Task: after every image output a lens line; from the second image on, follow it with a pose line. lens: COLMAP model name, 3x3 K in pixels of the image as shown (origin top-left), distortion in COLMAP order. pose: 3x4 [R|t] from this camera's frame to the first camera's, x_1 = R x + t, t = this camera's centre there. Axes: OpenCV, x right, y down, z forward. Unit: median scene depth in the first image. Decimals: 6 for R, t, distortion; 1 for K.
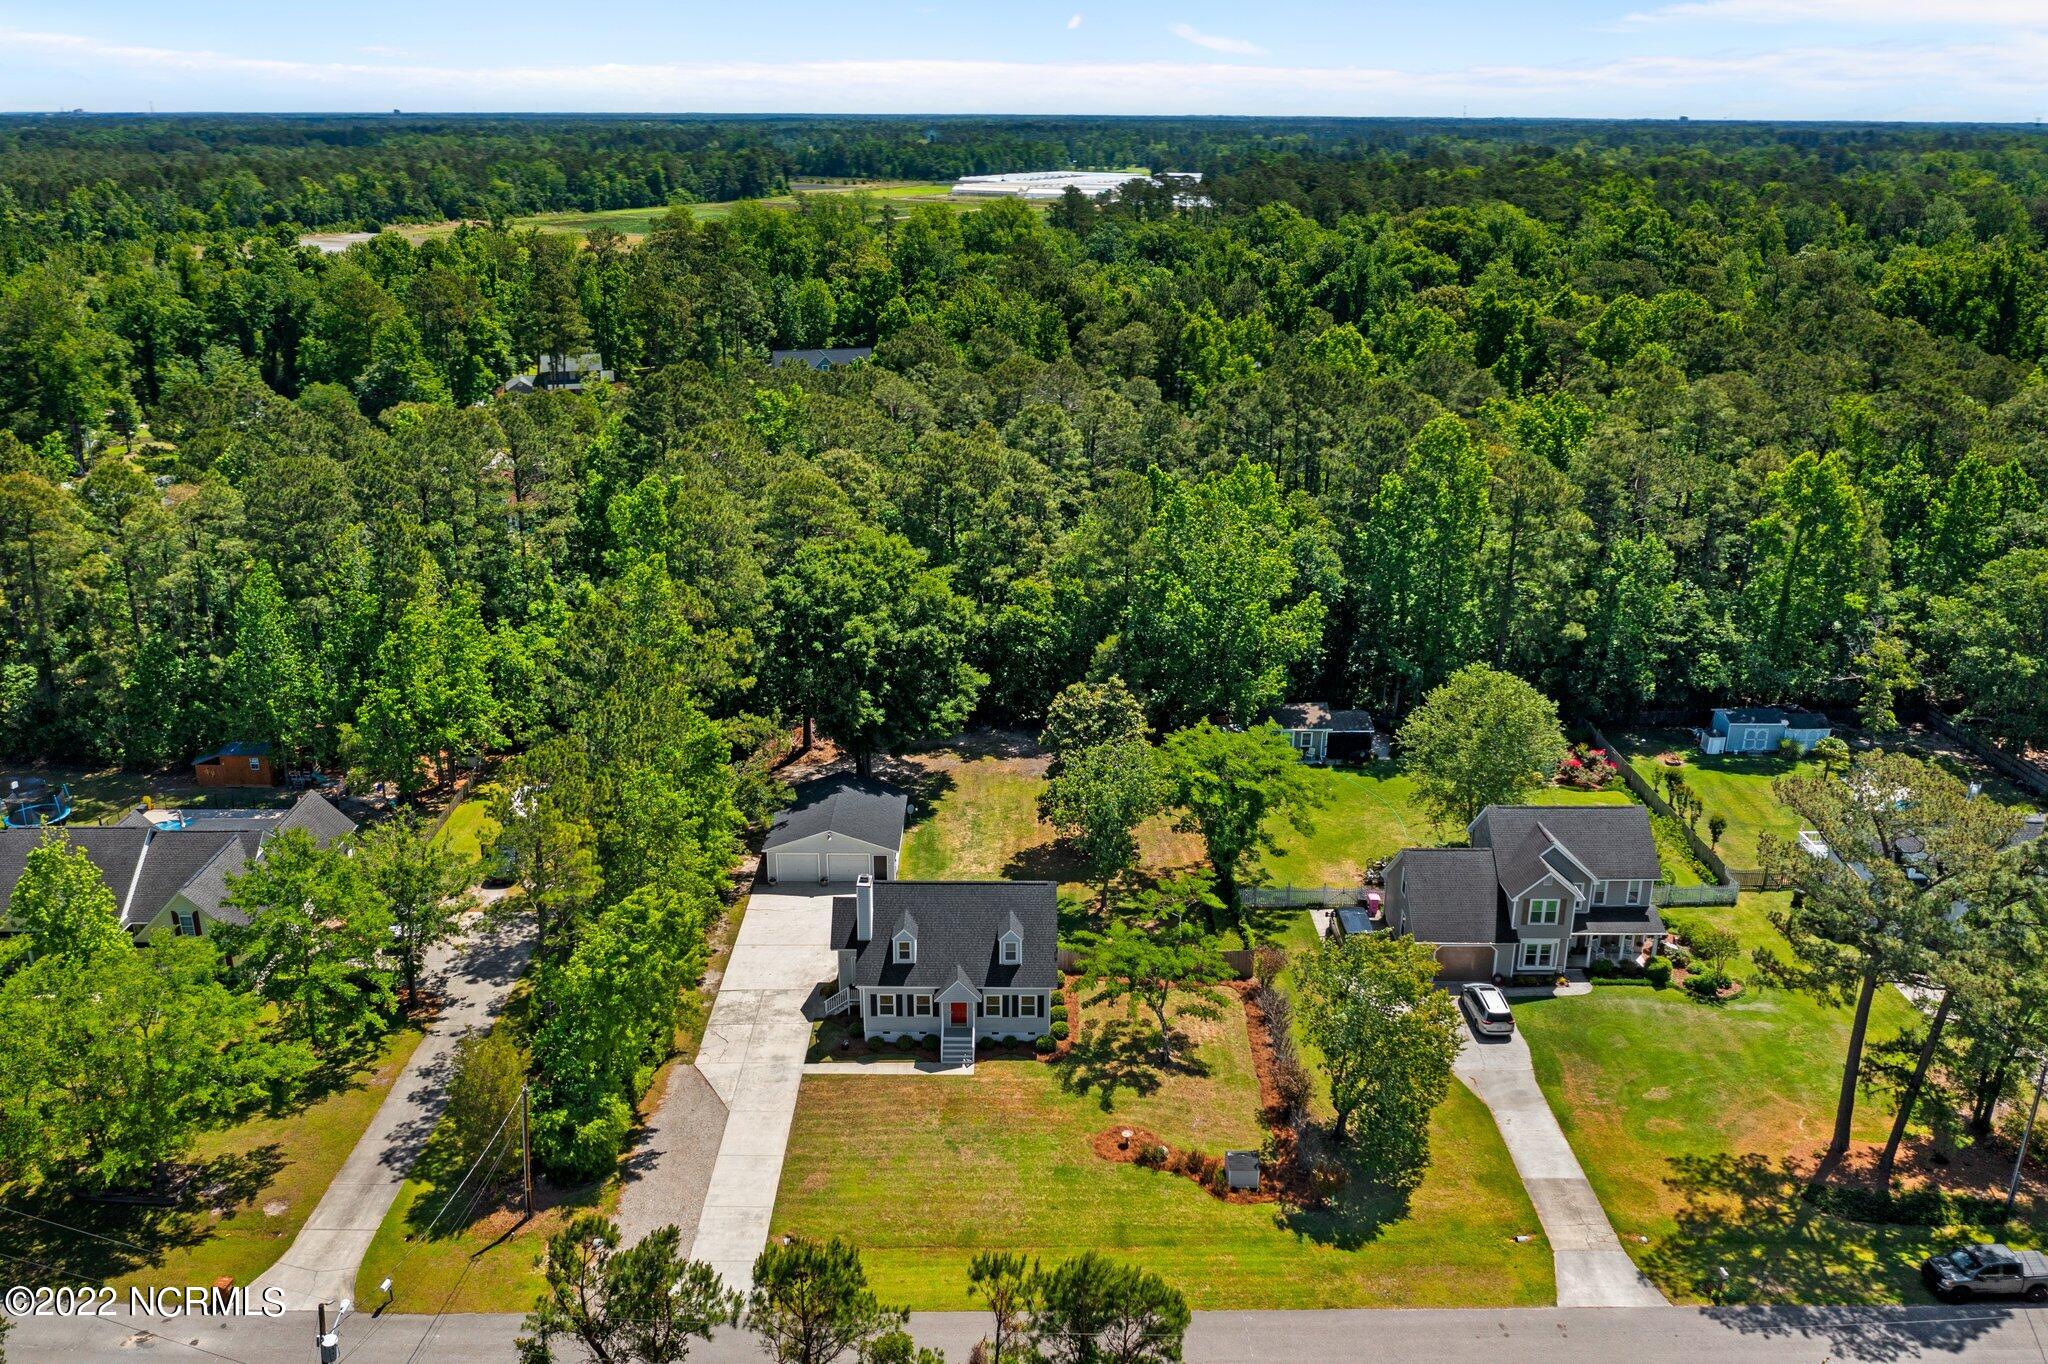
lens RADIAL K [[1613.3, 0, 1030.3], [0, 1613.3, 726.4], [0, 0, 1]] dist [-0.014470, -0.005678]
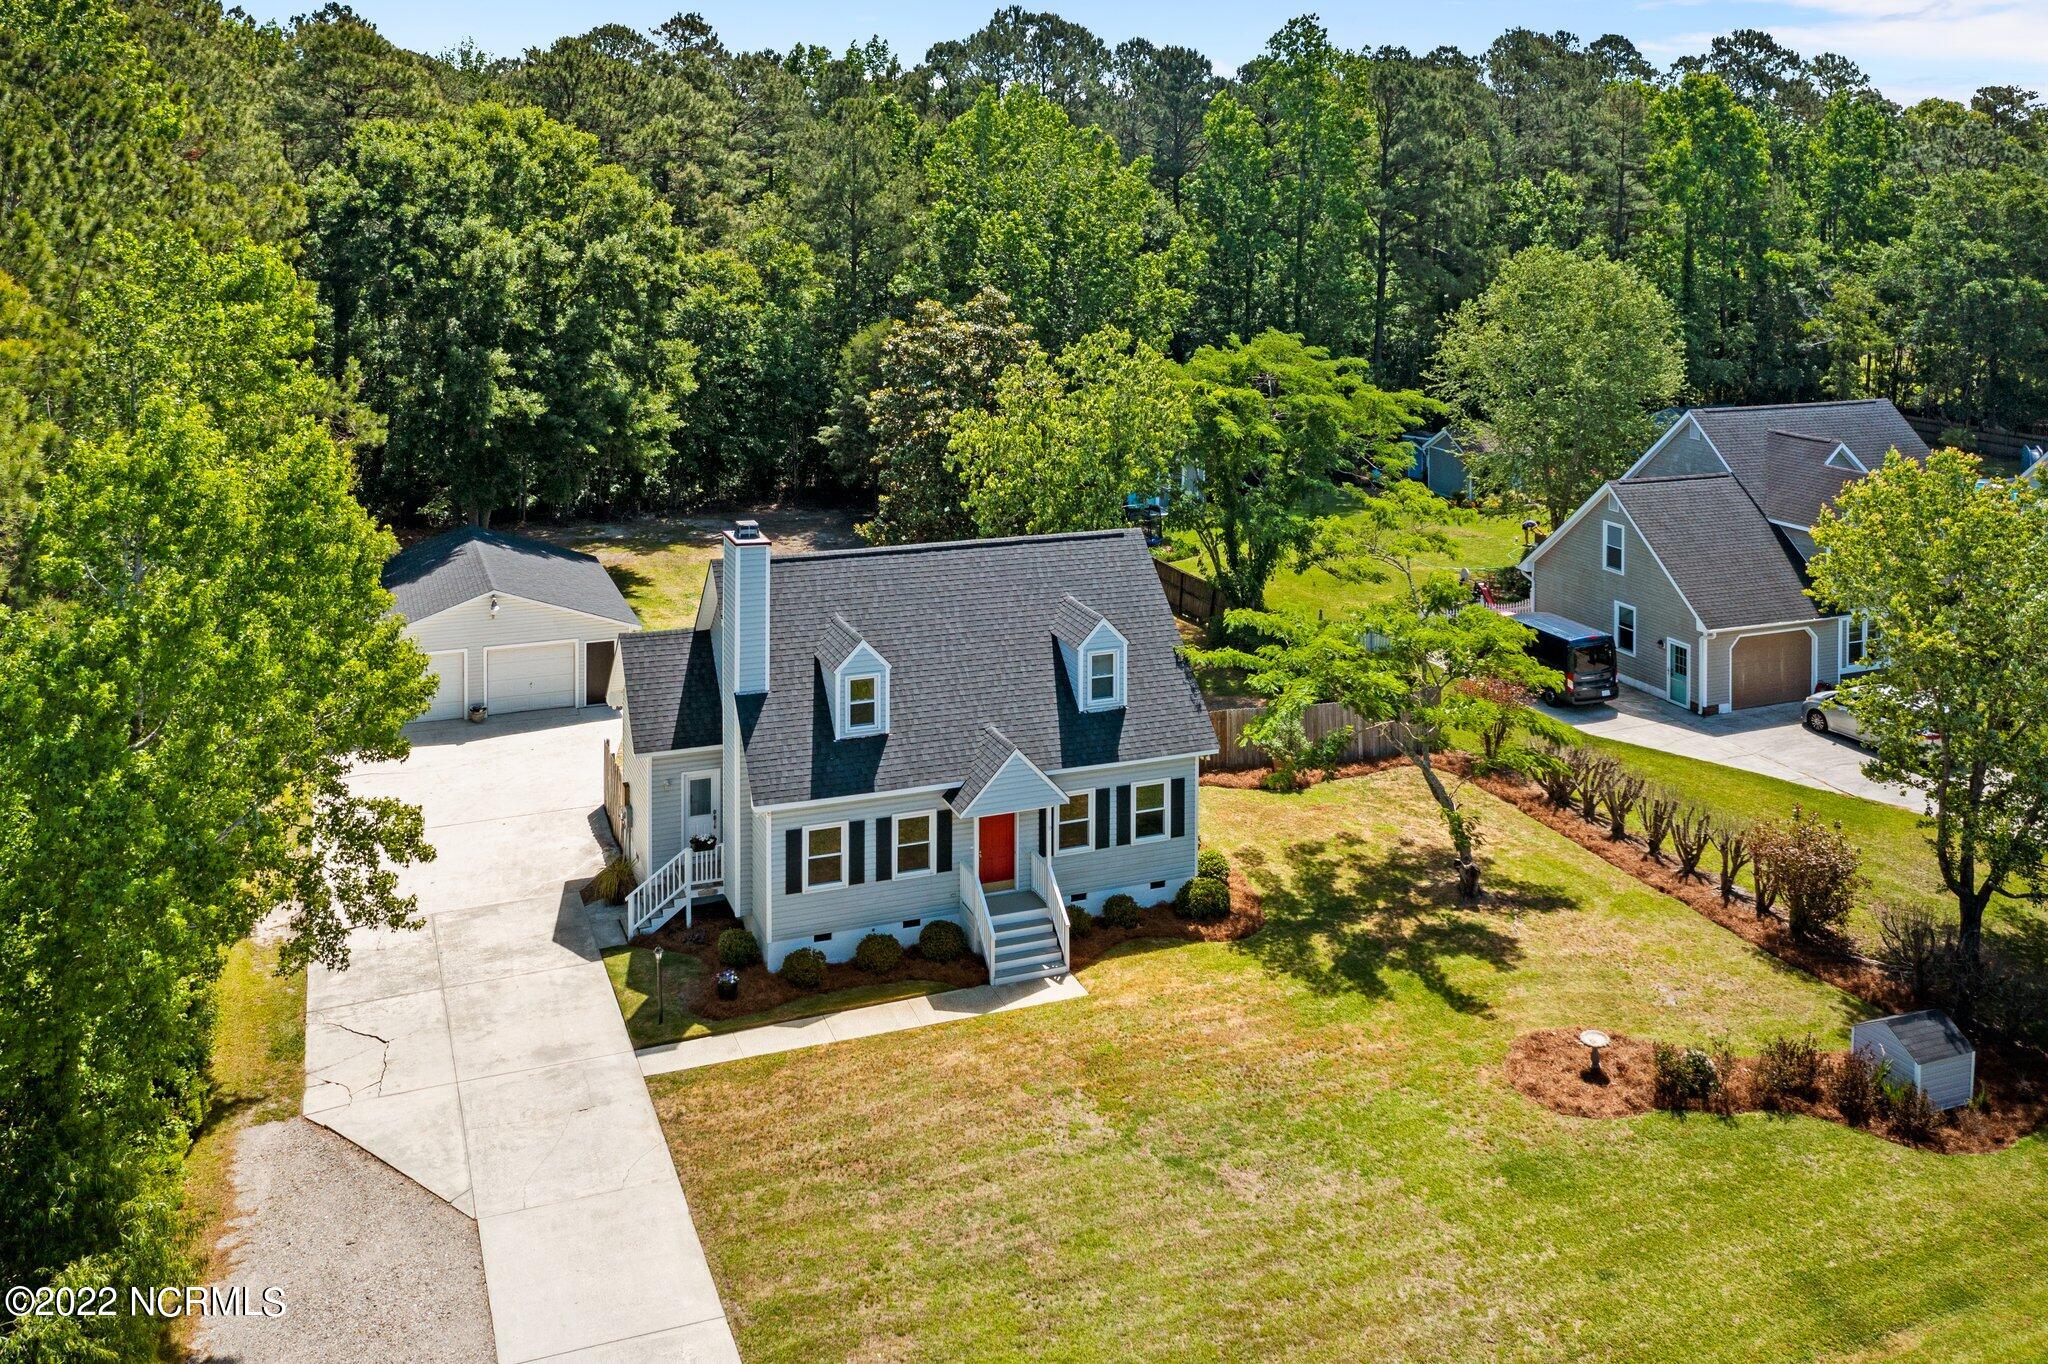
lens RADIAL K [[1733.9, 0, 995.0], [0, 1733.9, 195.2], [0, 0, 1]] dist [-0.013311, 0.005105]
pose [[0.933213, -0.006997, 0.359254, -0.199452], [0.130308, 0.938339, -0.320217, 0.162031], [-0.334862, 0.345645, 0.876583, 0.565085]]
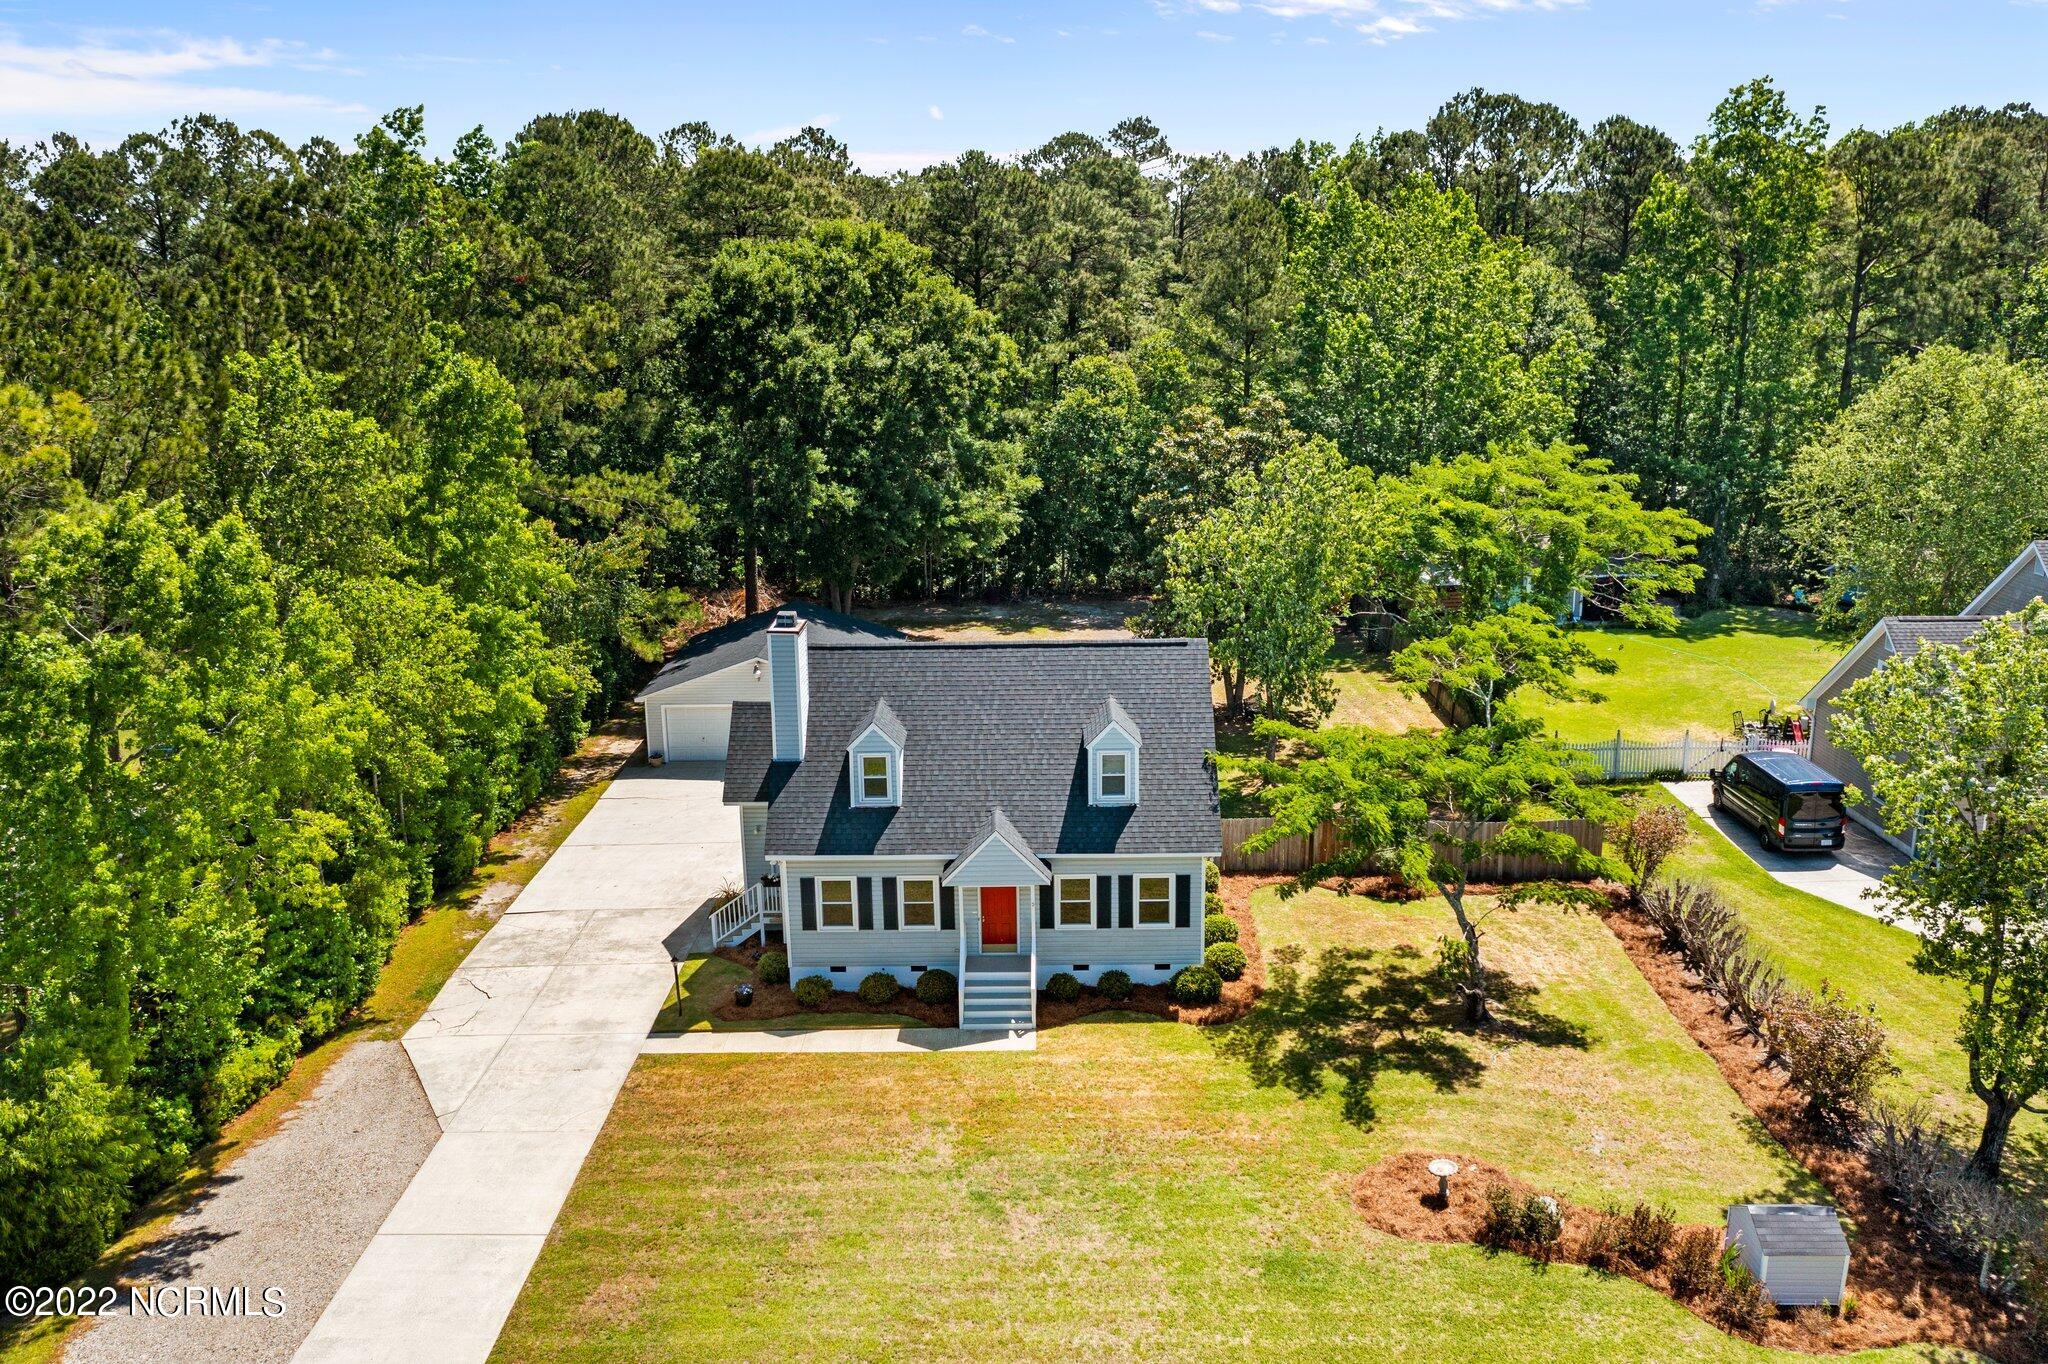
lens RADIAL K [[1617.9, 0, 1013.7], [0, 1617.9, 699.0], [0, 0, 1]] dist [-0.017287, 0.014956]
pose [[0.999353, -0.020220, -0.029733, -0.025771], [0.016815, 0.993722, -0.110606, 0.166771], [0.031783, 0.110035, 0.993419, 0.550726]]
